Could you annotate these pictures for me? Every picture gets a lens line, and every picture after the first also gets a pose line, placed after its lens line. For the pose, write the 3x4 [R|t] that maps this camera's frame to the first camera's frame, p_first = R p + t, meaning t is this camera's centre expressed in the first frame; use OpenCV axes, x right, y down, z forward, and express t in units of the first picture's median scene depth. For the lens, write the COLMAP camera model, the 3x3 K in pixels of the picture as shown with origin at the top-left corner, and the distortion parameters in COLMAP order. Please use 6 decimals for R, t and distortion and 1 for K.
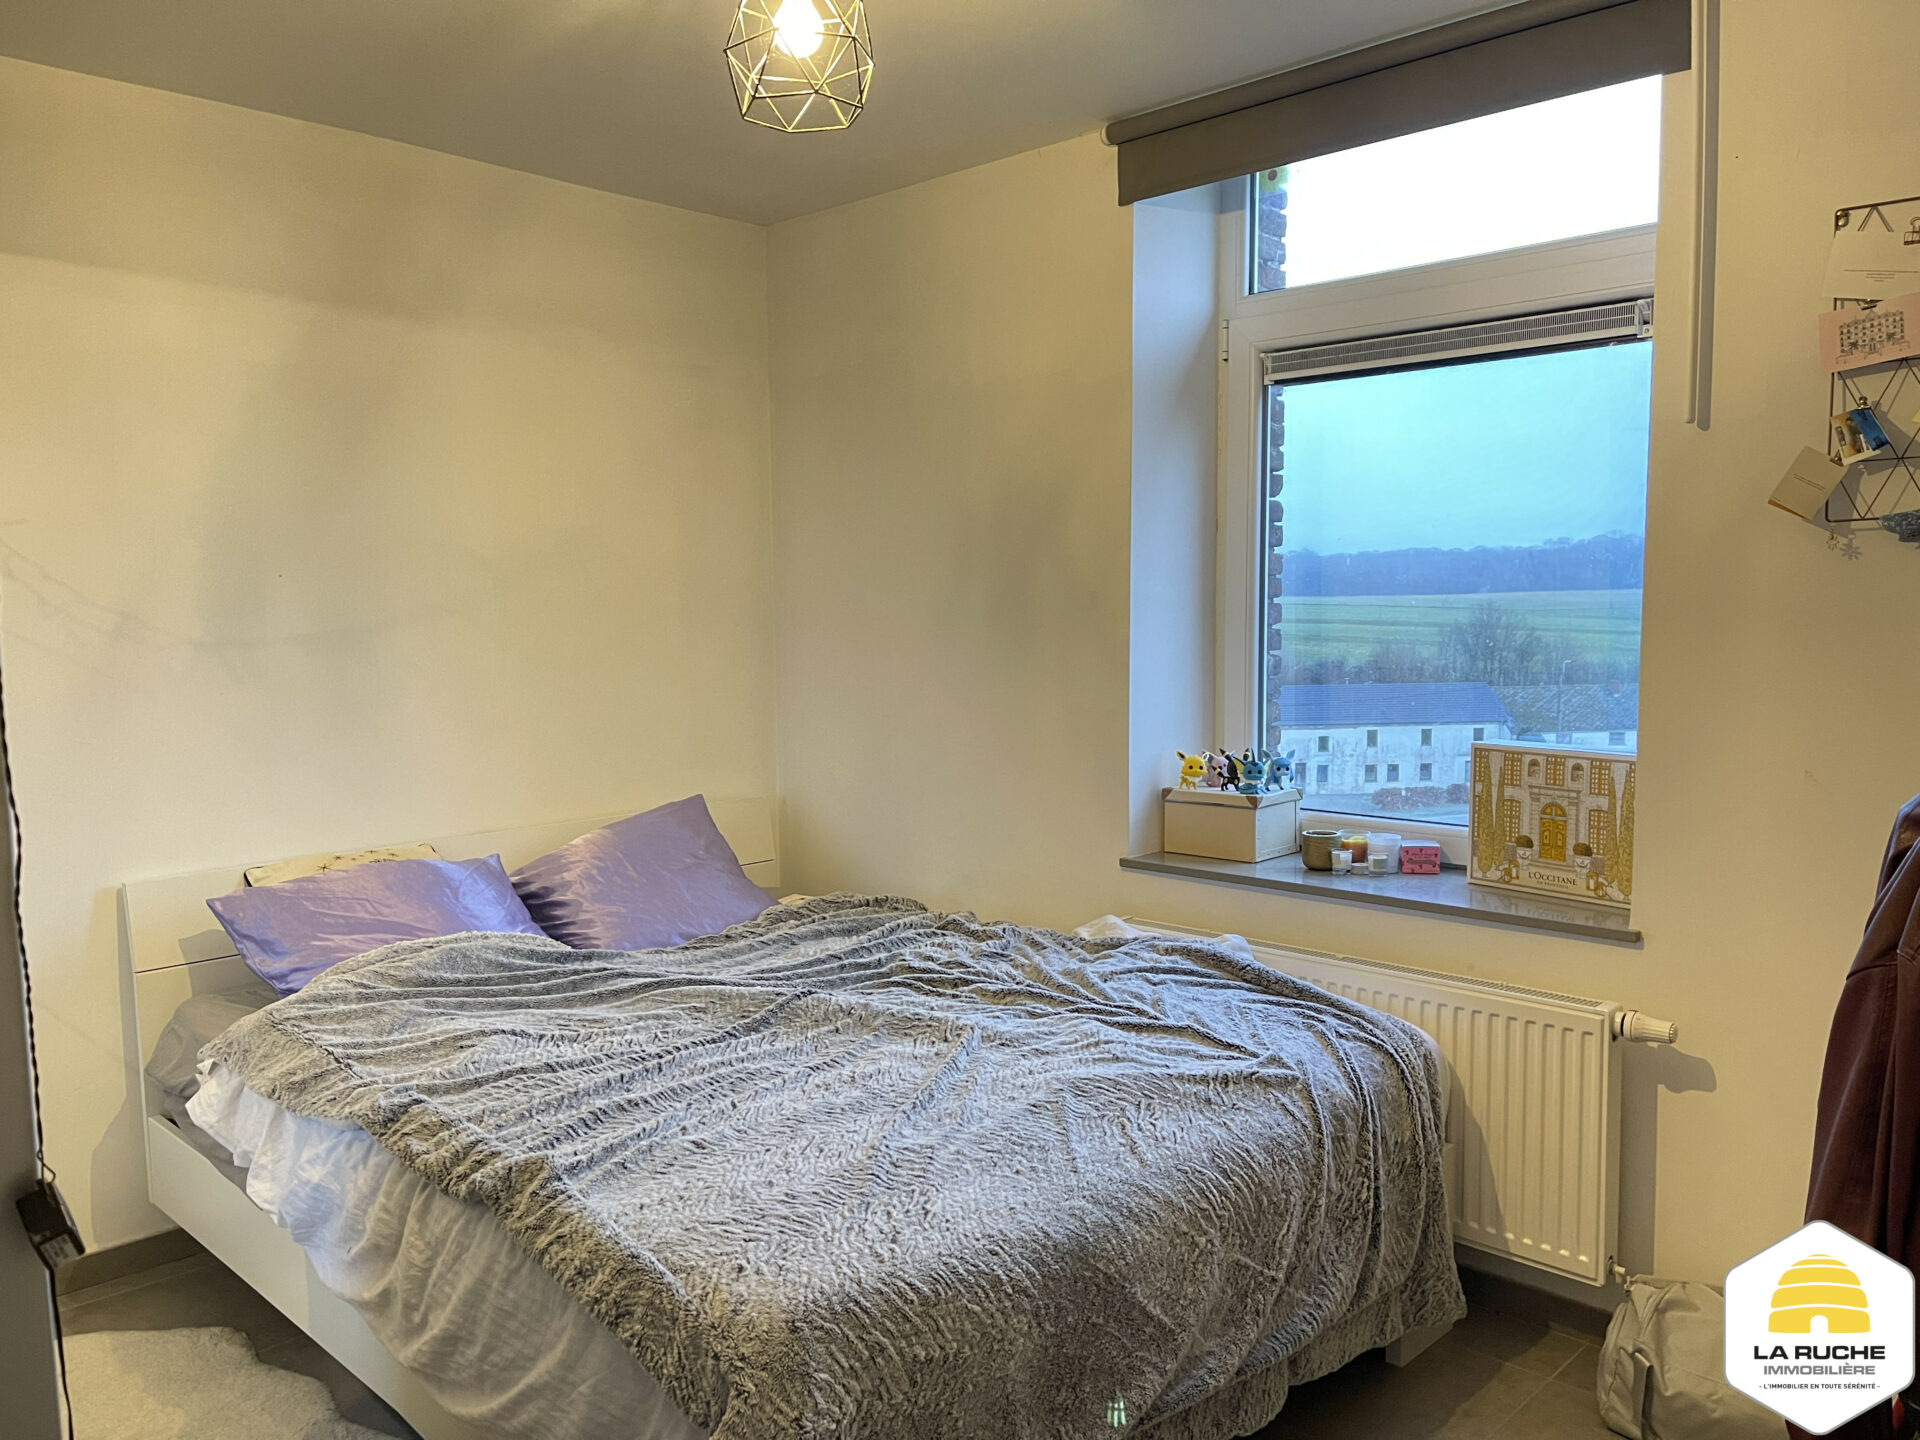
lens RADIAL K [[1439.2, 0, 960.0], [0, 1439.2, 720.0], [0, 0, 1]] dist [0.052038, -0.001320]
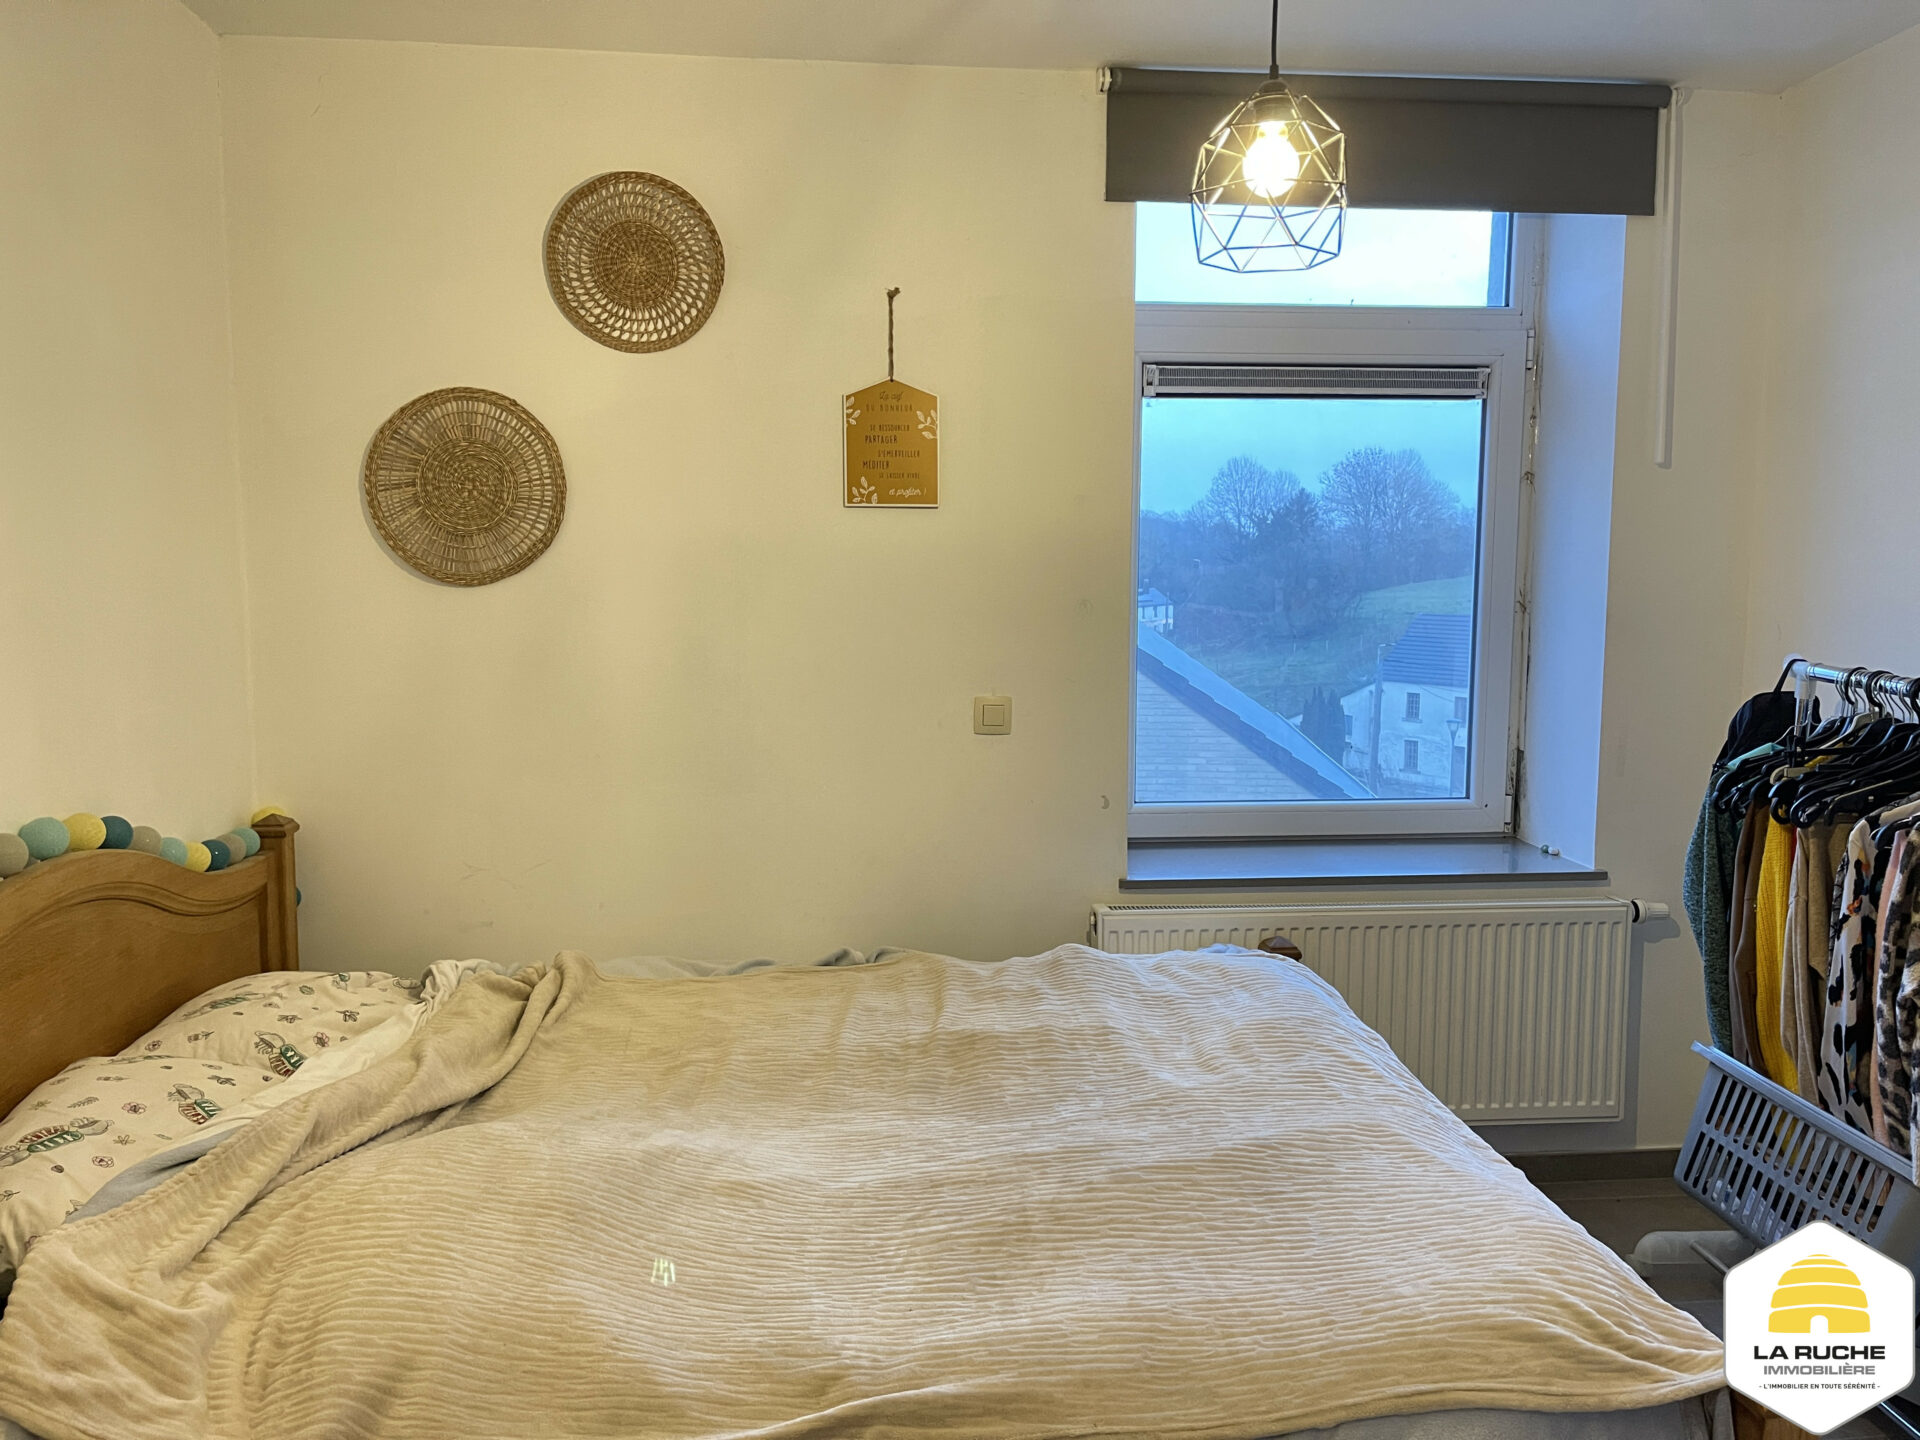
lens RADIAL K [[1439.2, 0, 960.0], [0, 1439.2, 720.0], [0, 0, 1]] dist [0.052038, -0.001320]
pose [[0.672968, -0.072071, 0.736152, -0.825618], [0.058248, 0.997315, 0.044391, -0.057342], [-0.737375, 0.013006, 0.675359, 0.463867]]
